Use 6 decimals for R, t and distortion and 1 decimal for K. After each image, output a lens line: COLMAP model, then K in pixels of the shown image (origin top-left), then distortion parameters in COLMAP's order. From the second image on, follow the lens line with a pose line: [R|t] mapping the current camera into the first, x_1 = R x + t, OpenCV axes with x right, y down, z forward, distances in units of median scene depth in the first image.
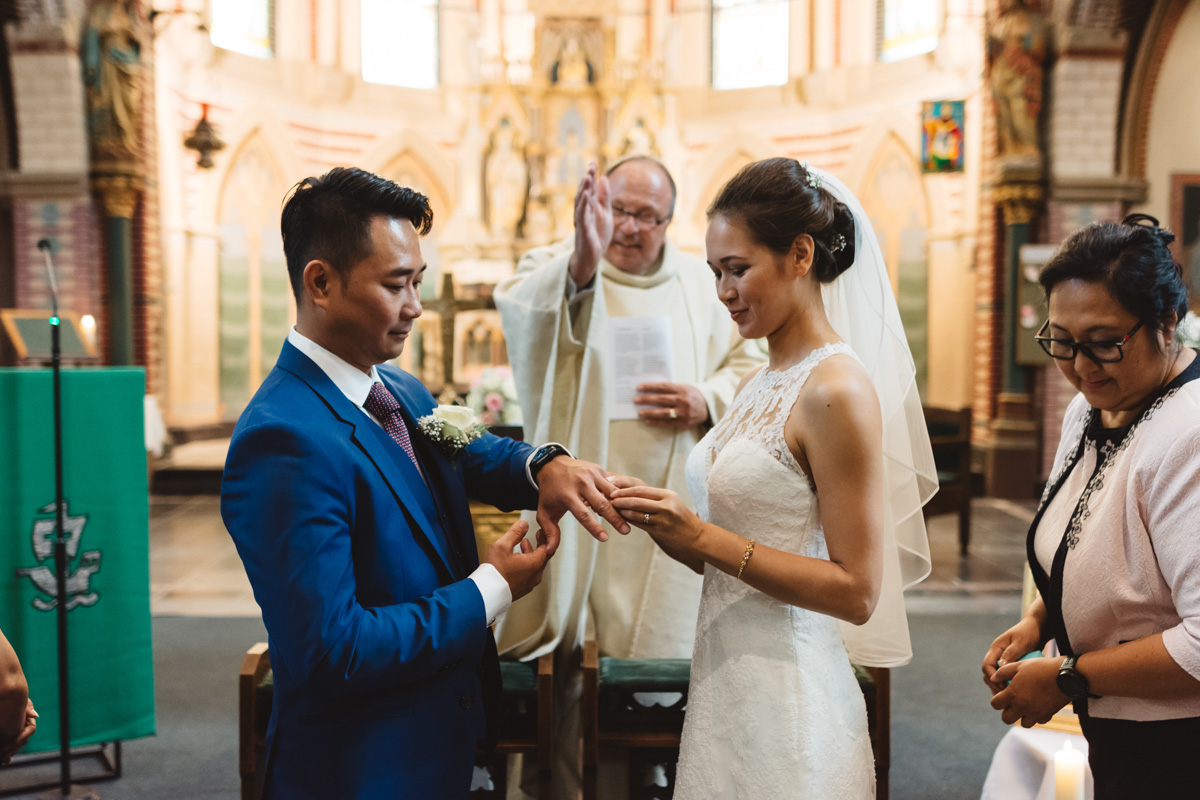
lens RADIAL K [[1287.5, 0, 600.0], [0, 1287.5, 400.0], [0, 0, 1]] dist [0.015470, -0.018440]
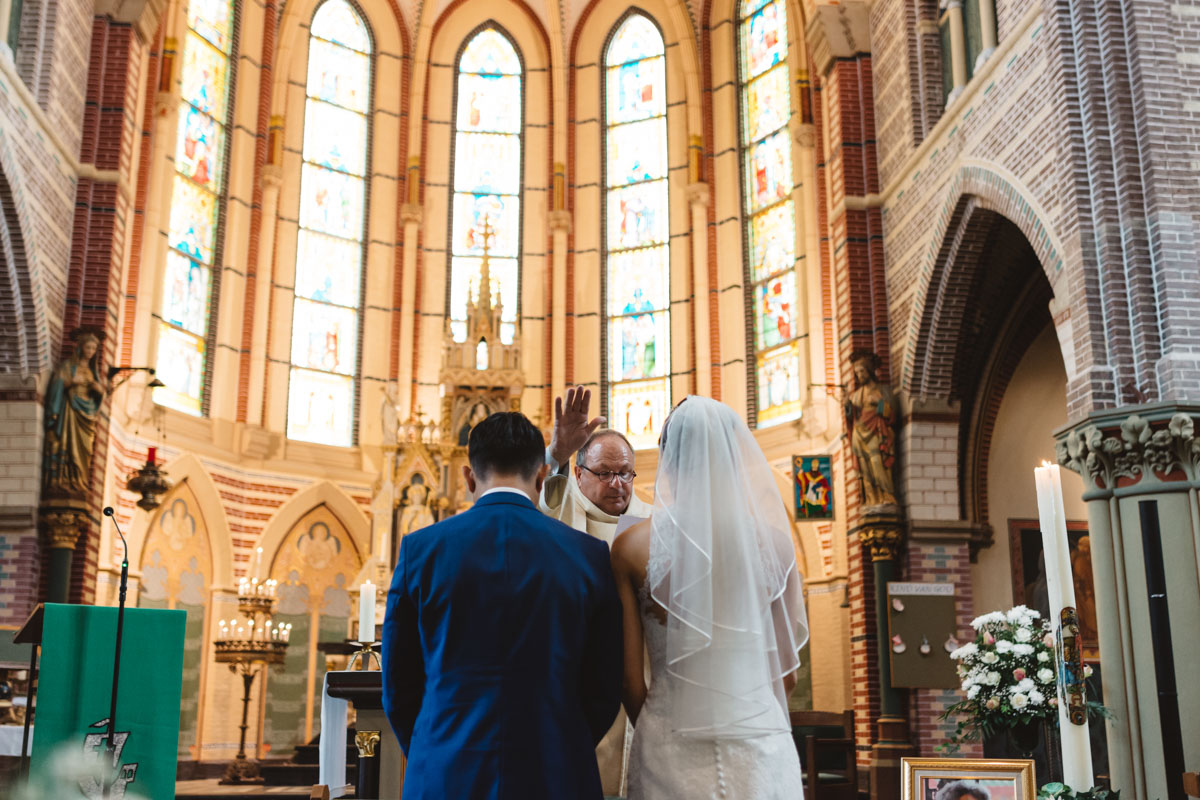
lens RADIAL K [[1287.5, 0, 600.0], [0, 1287.5, 400.0], [0, 0, 1]] dist [0.015470, -0.018440]
pose [[0.995550, 0.019227, 0.092251, -0.030206], [0.008481, 0.956708, -0.290925, 0.053982], [-0.093851, 0.290413, 0.952288, -0.095883]]
